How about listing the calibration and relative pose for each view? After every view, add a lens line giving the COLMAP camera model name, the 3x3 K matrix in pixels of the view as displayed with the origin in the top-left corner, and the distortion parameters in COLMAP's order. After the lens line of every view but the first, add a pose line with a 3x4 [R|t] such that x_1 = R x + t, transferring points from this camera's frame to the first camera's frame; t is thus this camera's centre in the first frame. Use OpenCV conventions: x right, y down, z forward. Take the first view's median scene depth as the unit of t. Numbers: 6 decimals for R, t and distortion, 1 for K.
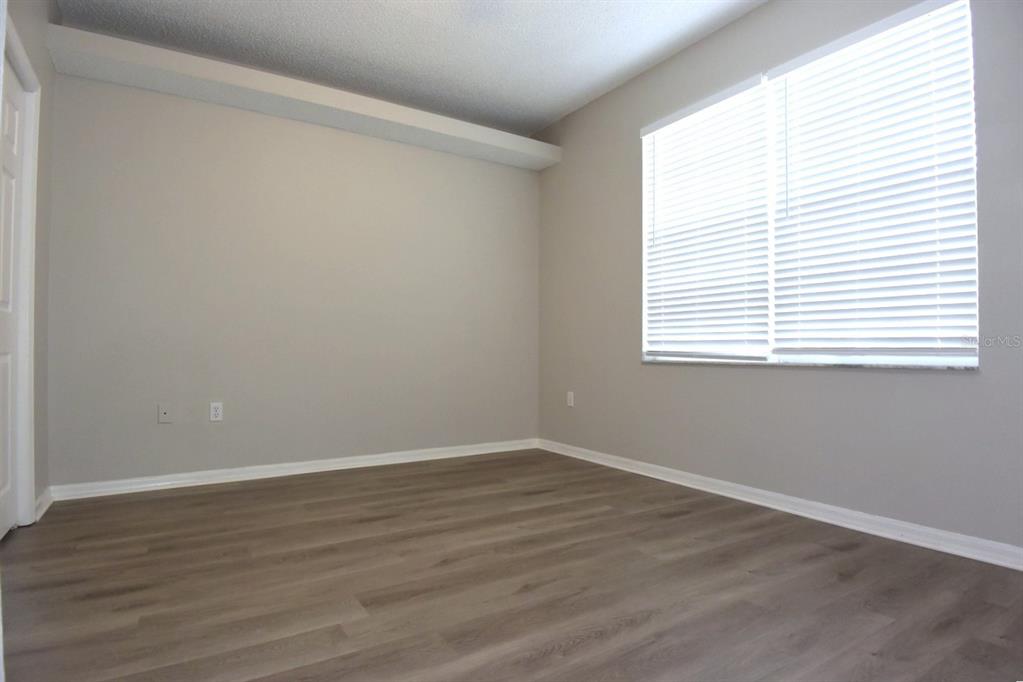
lens RADIAL K [[547.3, 0, 511.9], [0, 547.3, 349.7], [0, 0, 1]] dist [0.000512, -0.028098]
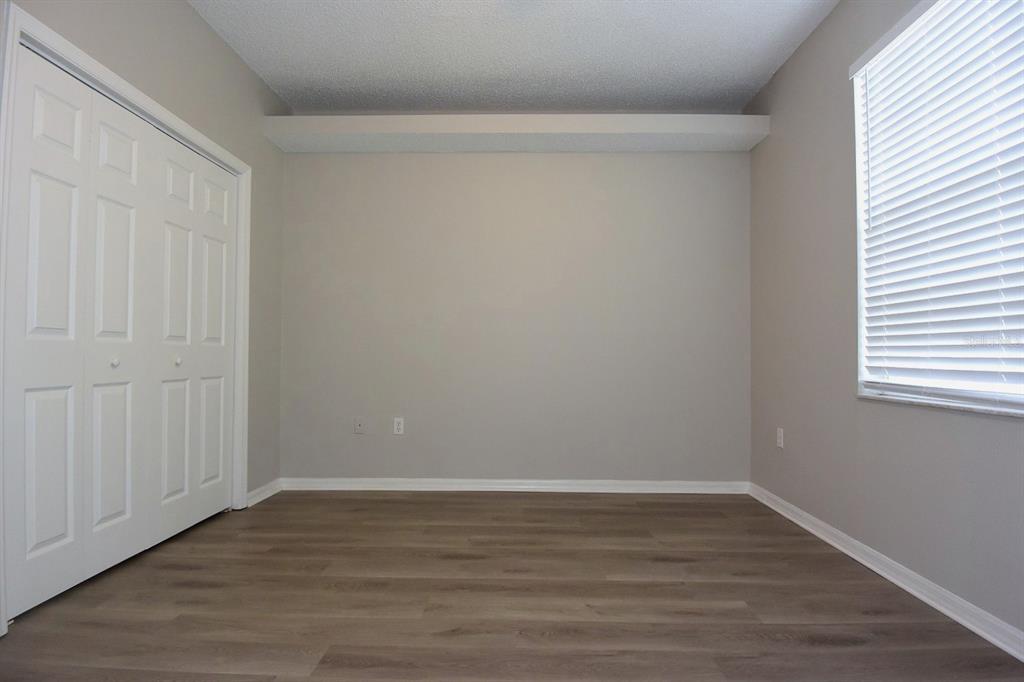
lens RADIAL K [[536.5, 0, 517.7], [0, 536.5, 347.5], [0, 0, 1]] dist [0.000414, -0.028459]
pose [[0.835169, -0.007478, -0.549943, 0.313057], [-0.000658, 0.999893, -0.014595, -0.037519], [0.549994, 0.012551, 0.835075, 0.243460]]
